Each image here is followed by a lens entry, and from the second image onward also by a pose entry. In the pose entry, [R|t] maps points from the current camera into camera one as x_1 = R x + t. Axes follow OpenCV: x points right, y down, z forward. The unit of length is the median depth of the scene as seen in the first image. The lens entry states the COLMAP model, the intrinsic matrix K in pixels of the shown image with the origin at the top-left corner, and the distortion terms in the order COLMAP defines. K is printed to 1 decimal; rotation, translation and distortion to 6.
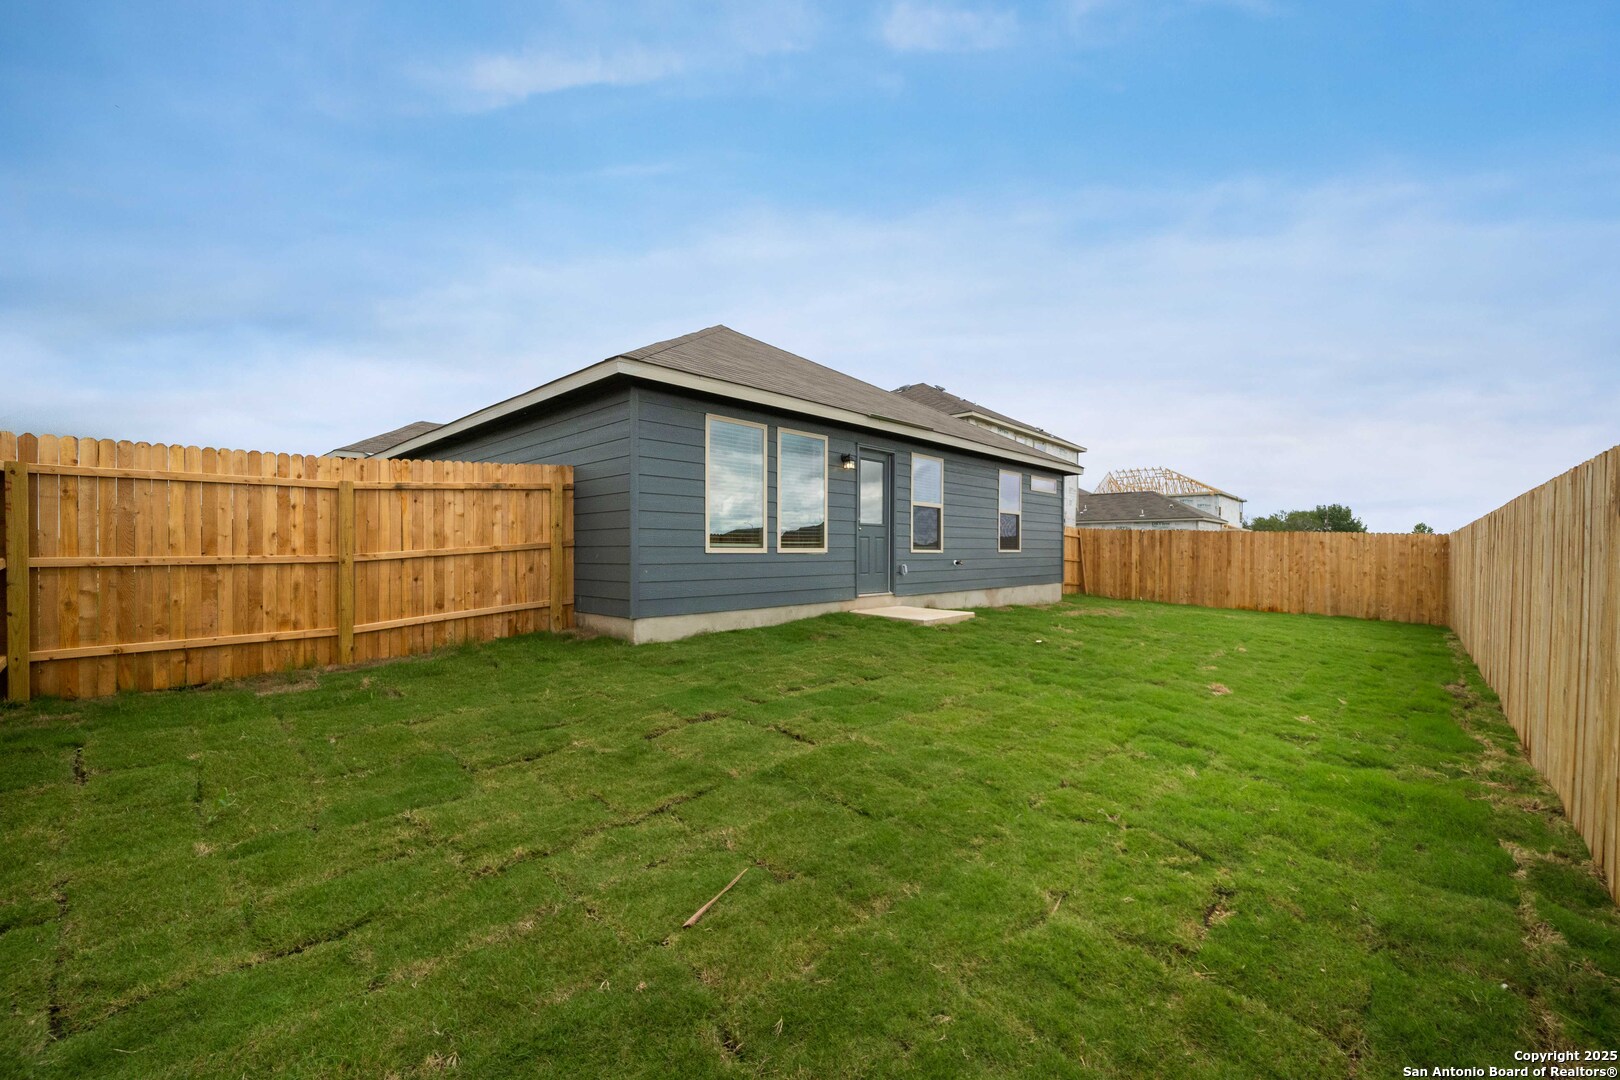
lens RADIAL K [[660.5, 0, 805.9], [0, 660.5, 550.8], [0, 0, 1]] dist [-0.002423, 0.000989]
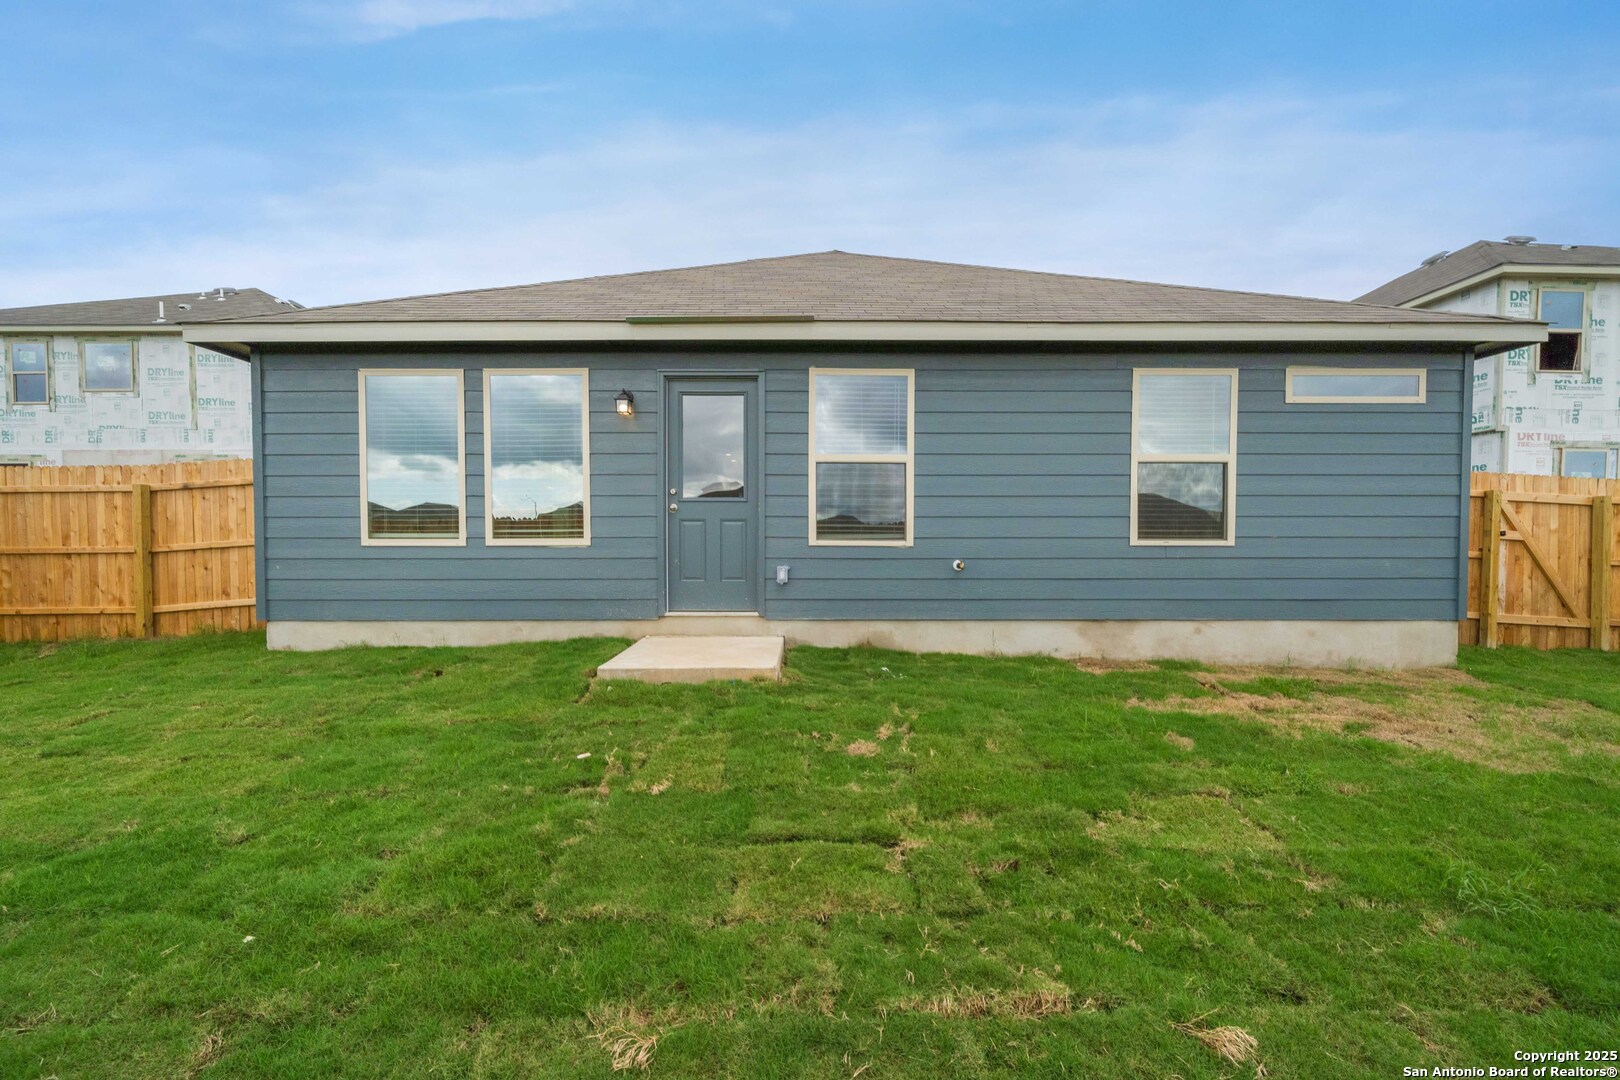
lens RADIAL K [[660.5, 0, 808.3], [0, 660.5, 545.3], [0, 0, 1]] dist [-0.002423, 0.000989]
pose [[0.681664, 0.002796, -0.731660, 0.889518], [0.000632, 0.999990, 0.004410, -0.000130], [0.731665, -0.003469, 0.681655, 0.950856]]
